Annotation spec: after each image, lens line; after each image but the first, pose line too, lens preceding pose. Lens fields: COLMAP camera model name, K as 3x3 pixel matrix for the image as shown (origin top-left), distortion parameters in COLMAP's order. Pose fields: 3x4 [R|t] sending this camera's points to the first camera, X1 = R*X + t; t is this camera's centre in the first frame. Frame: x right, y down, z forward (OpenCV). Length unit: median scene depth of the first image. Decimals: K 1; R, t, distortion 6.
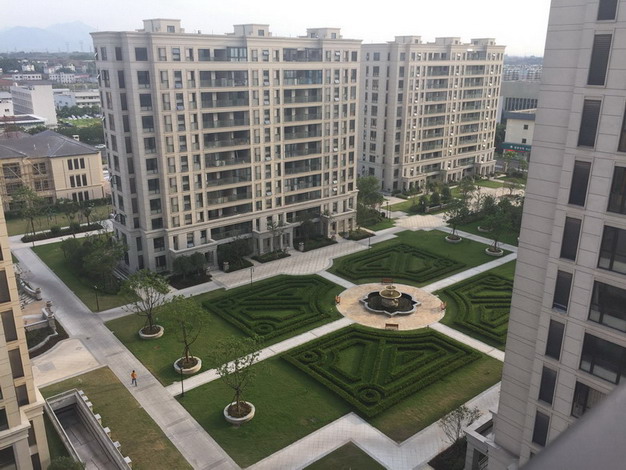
lens RADIAL K [[537.2, 0, 312.7], [0, 537.2, 231.3], [0, 0, 1]] dist [0.077714, -0.118980]
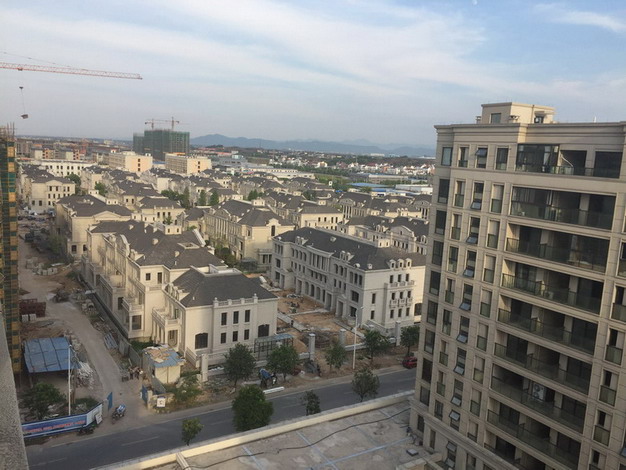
lens RADIAL K [[537.2, 0, 312.7], [0, 537.2, 231.3], [0, 0, 1]] dist [0.077714, -0.118980]
pose [[-0.137184, 0.133700, -0.981481, 0.367606], [-0.354271, 0.918686, 0.174663, -0.277185], [0.925026, 0.371671, -0.078663, 0.867042]]
